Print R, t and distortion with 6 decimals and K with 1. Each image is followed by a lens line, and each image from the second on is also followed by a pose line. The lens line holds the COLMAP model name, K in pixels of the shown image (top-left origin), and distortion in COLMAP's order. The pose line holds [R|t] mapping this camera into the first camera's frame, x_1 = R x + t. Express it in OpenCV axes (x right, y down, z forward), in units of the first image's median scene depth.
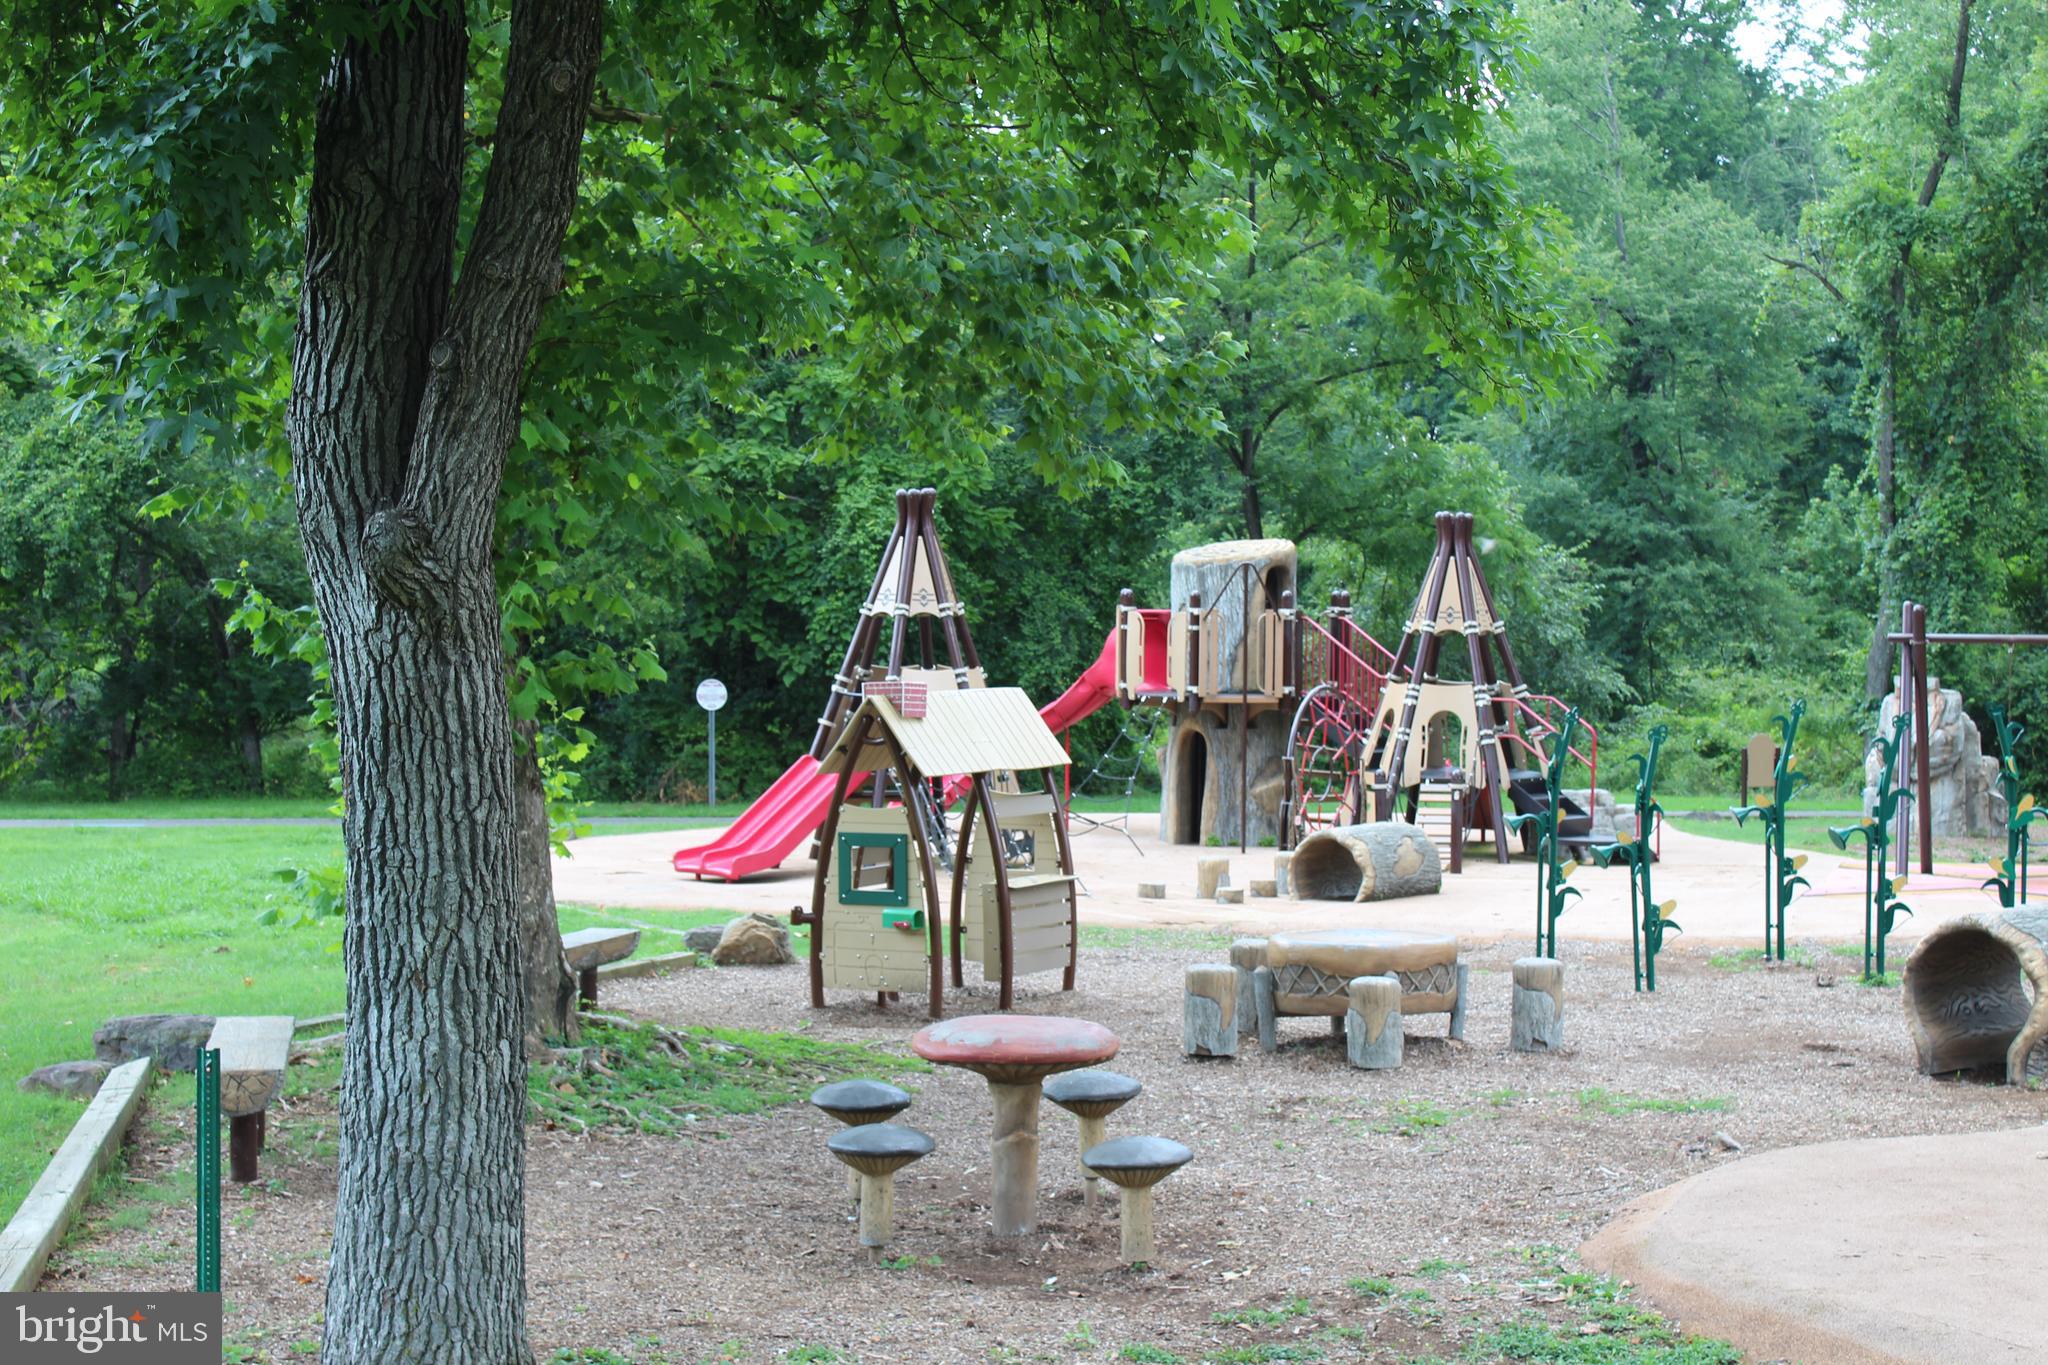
lens RADIAL K [[3471.9, 0, 1024.0], [0, 3471.9, 682.5], [0, 0, 1]] dist [-0.007449, 0.011178]
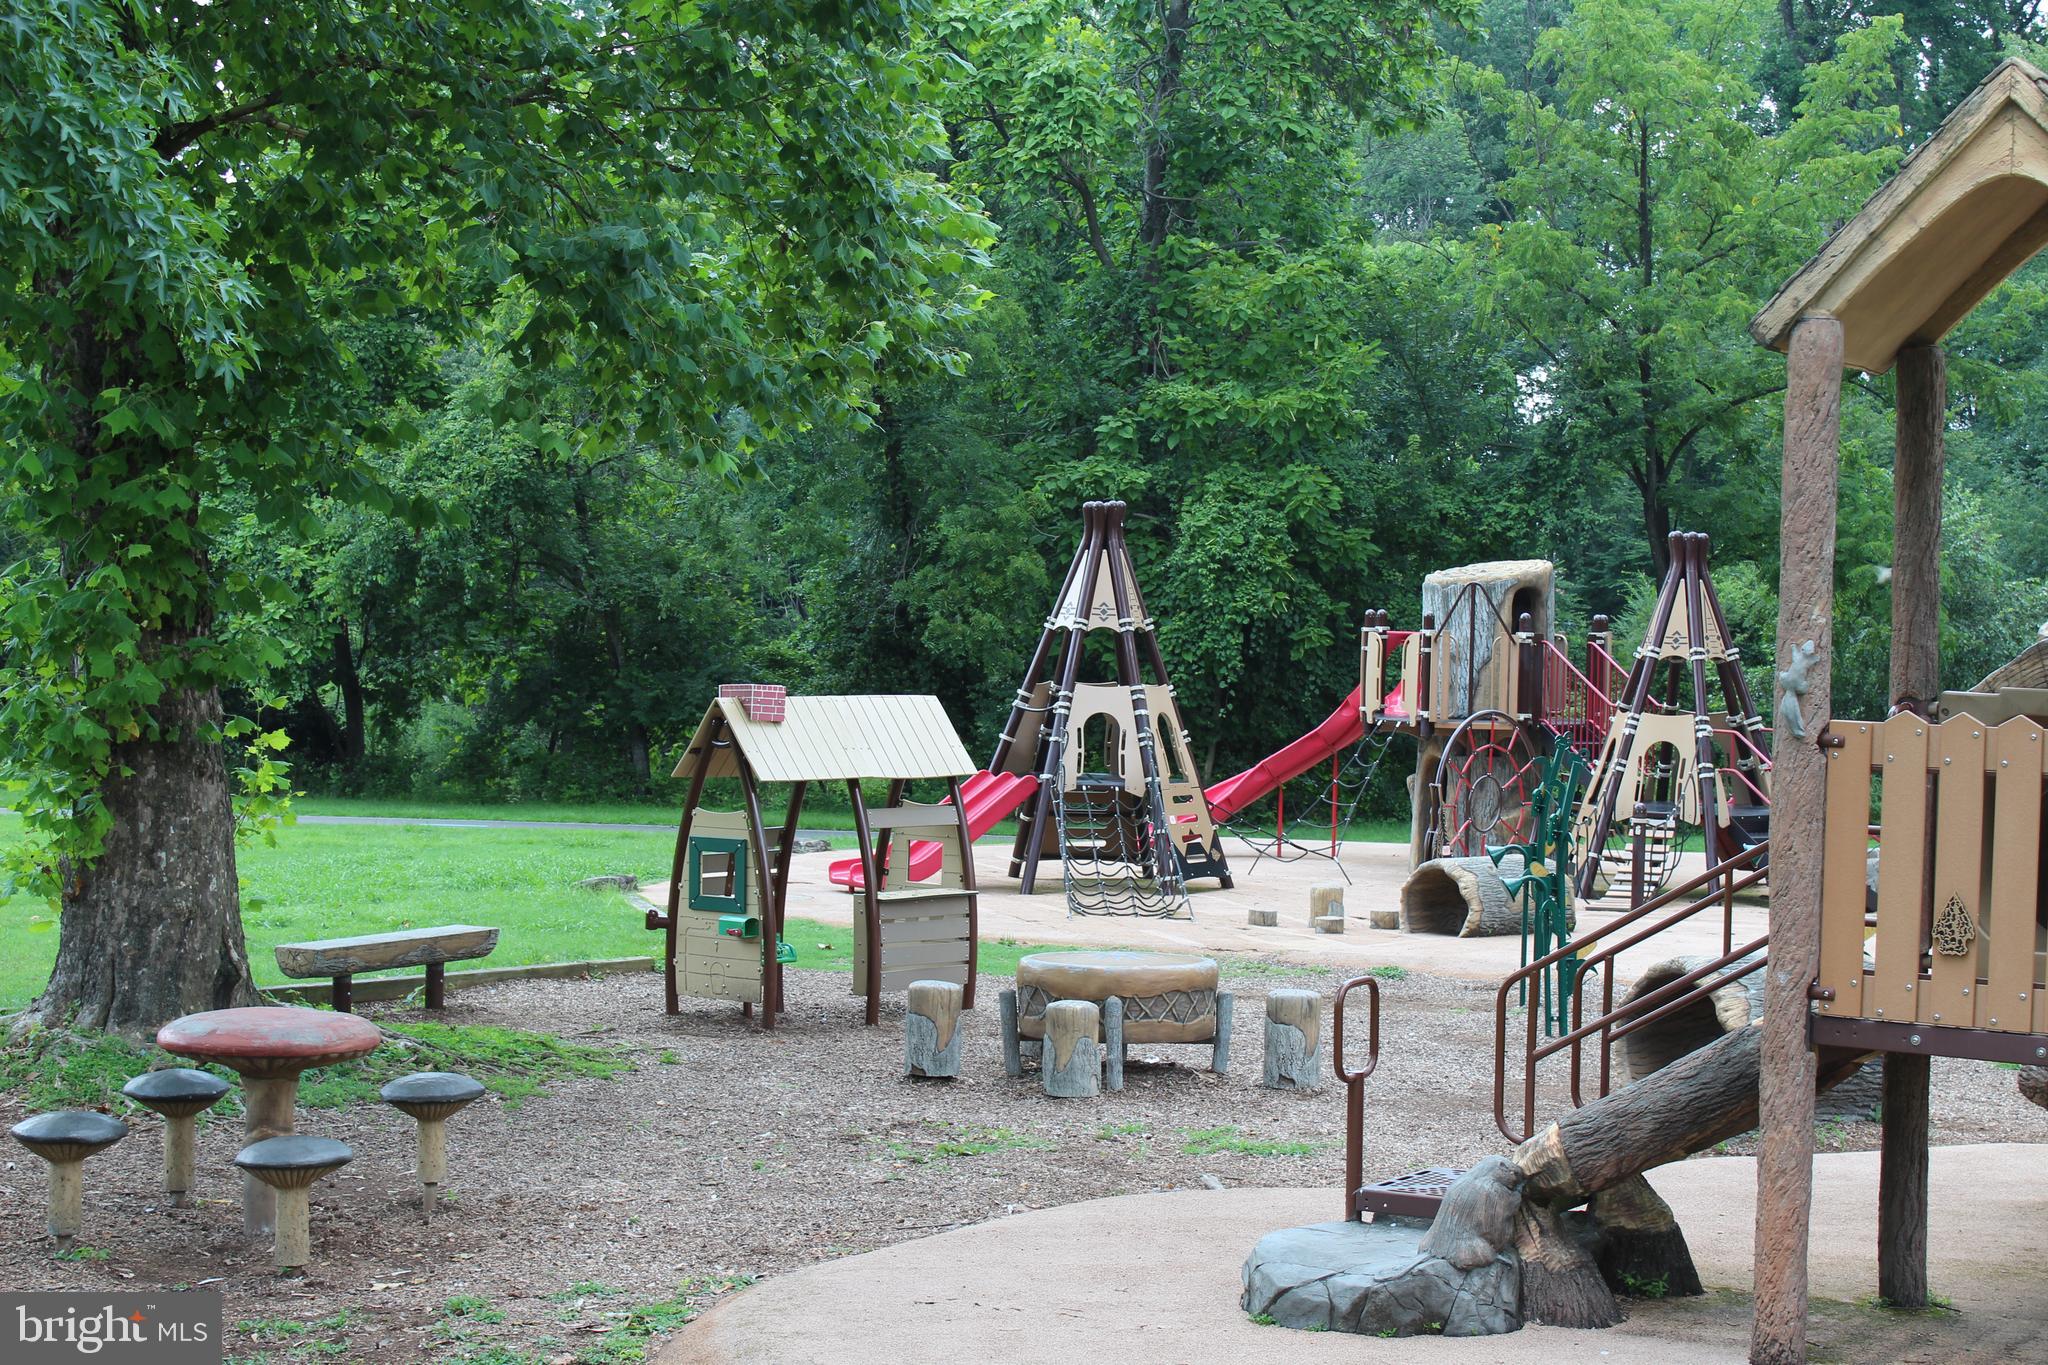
lens RADIAL K [[3471.9, 0, 1024.0], [0, 3471.9, 682.5], [0, 0, 1]] dist [-0.007449, 0.011178]
pose [[0.972855, 0.020360, -0.230518, 0.169528], [-0.022731, 0.999712, -0.007635, 0.003225], [0.230296, 0.012668, 0.973038, 0.042163]]
